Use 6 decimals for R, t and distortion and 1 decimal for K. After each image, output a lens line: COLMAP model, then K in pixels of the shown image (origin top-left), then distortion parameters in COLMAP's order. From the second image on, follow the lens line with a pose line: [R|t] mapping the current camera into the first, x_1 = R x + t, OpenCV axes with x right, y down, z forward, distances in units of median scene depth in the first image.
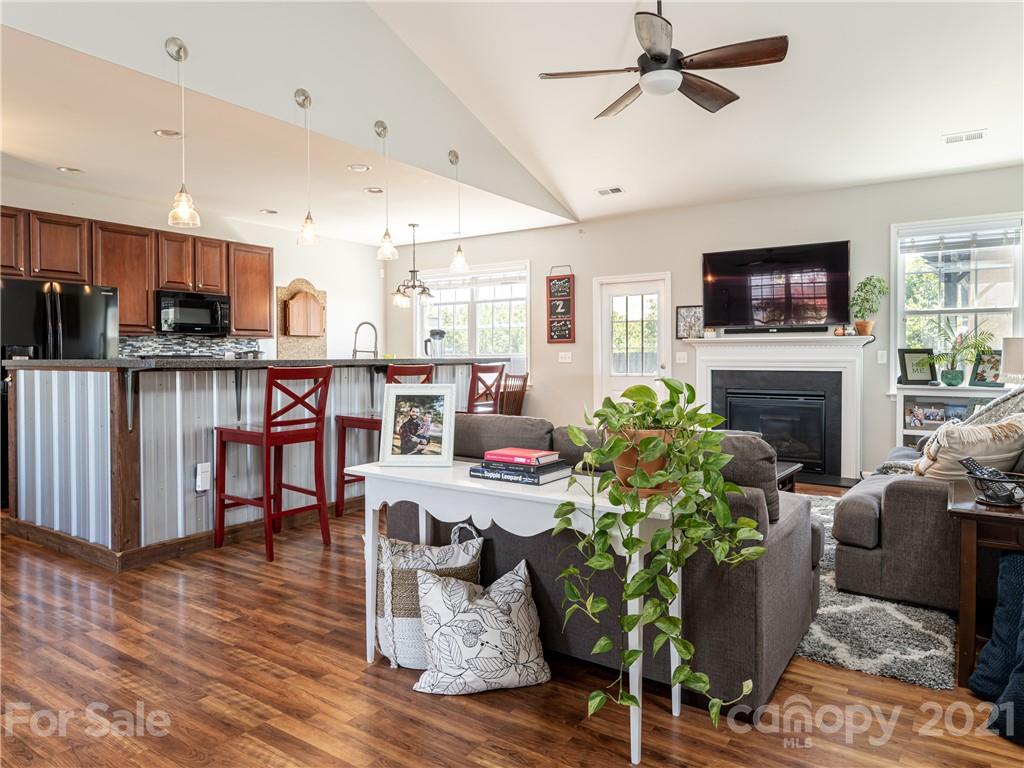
lens RADIAL K [[675.6, 0, 507.3], [0, 675.6, 380.3], [0, 0, 1]] dist [0.019104, -0.005439]
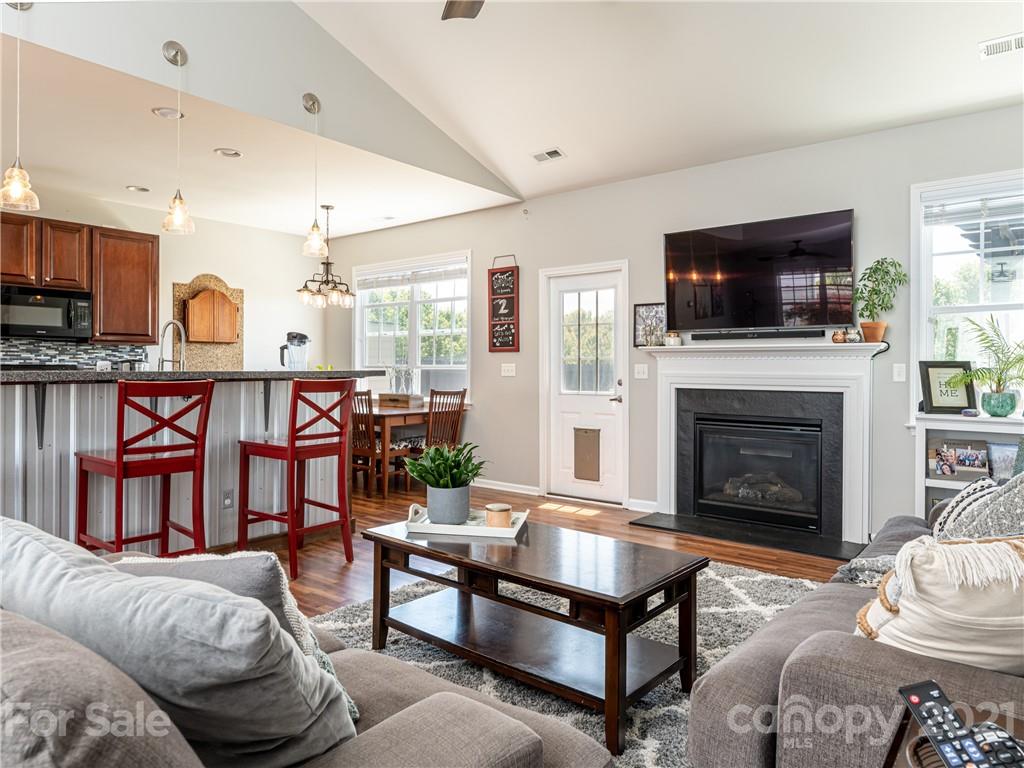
lens RADIAL K [[690.1, 0, 514.8], [0, 690.1, 380.6], [0, 0, 1]] dist [0.007229, 0.003834]
pose [[0.998090, 0.007035, -0.061375, 0.148206], [-0.008136, 0.999810, -0.017708, -0.007322], [0.061239, 0.018173, 0.997958, 0.194008]]
